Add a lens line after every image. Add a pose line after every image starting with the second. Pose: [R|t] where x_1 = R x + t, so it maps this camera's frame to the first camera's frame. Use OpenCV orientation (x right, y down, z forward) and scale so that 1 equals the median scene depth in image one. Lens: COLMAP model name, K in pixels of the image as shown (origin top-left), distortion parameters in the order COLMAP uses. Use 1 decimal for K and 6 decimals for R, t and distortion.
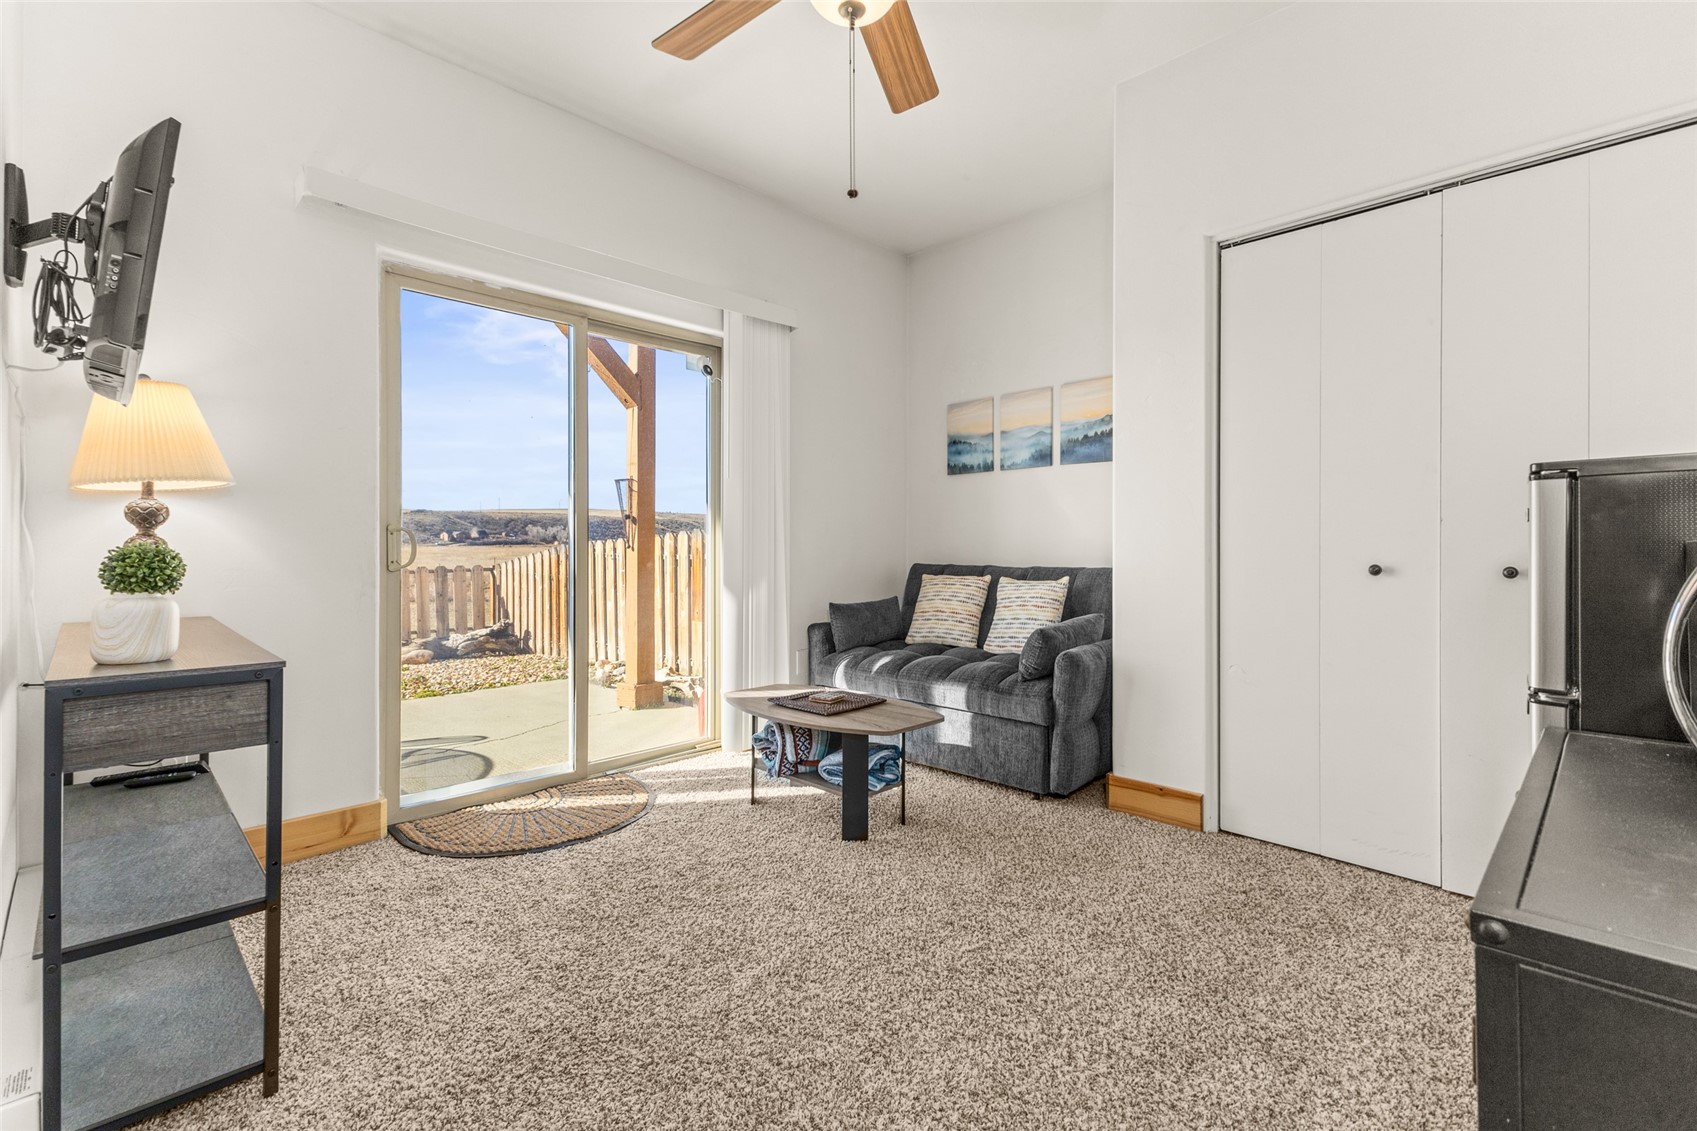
lens RADIAL K [[744.5, 0, 855.3], [0, 744.5, 549.0], [0, 0, 1]] dist [0.014605, -0.003042]
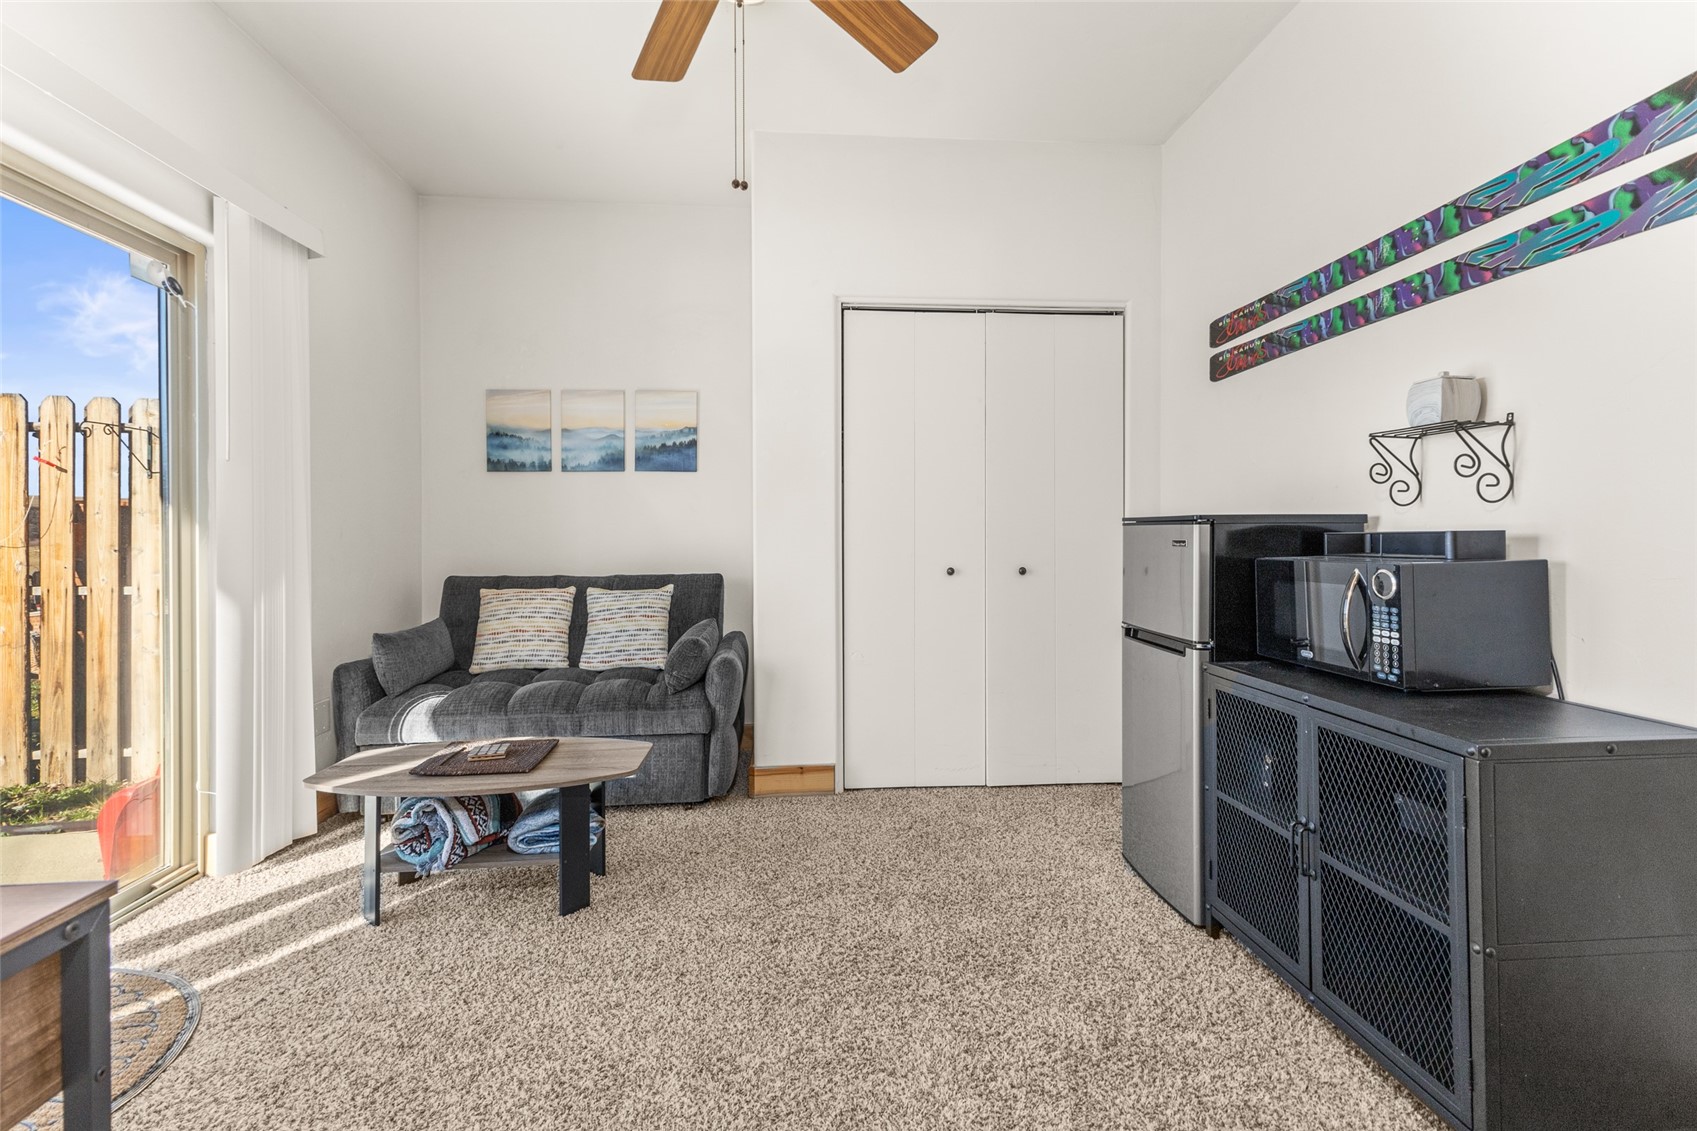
lens RADIAL K [[744.5, 0, 856.3], [0, 744.5, 546.4], [0, 0, 1]] dist [0.014605, -0.003042]
pose [[0.655728, -0.008624, 0.754948, -0.338875], [0.007547, 0.999960, 0.004868, -0.019139], [-0.754960, 0.002506, 0.655767, 0.160788]]
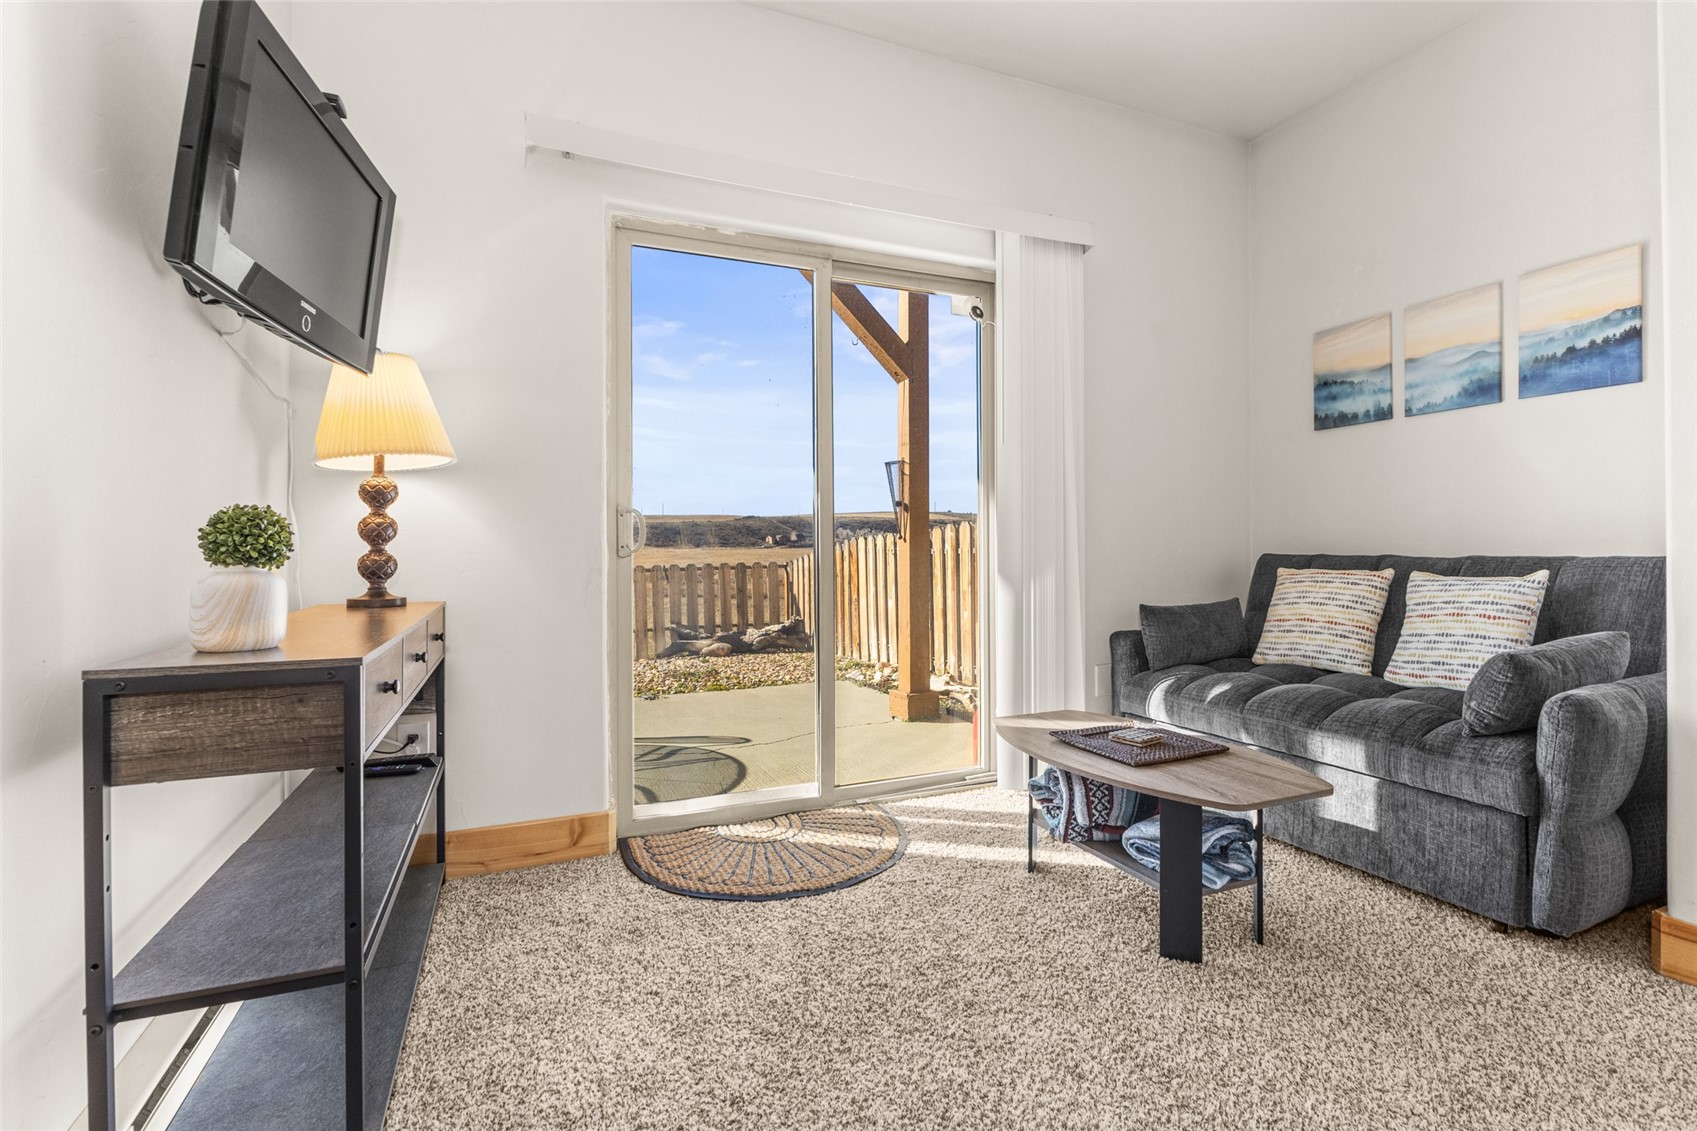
lens RADIAL K [[772.0, 0, 854.7], [0, 772.0, 546.9], [0, 0, 1]] dist [-0.002201, -0.000762]
pose [[0.924184, -0.006536, -0.381891, -0.003295], [0.005277, 0.999977, -0.004343, 0.018594], [0.381910, 0.001998, 0.924197, 0.199188]]
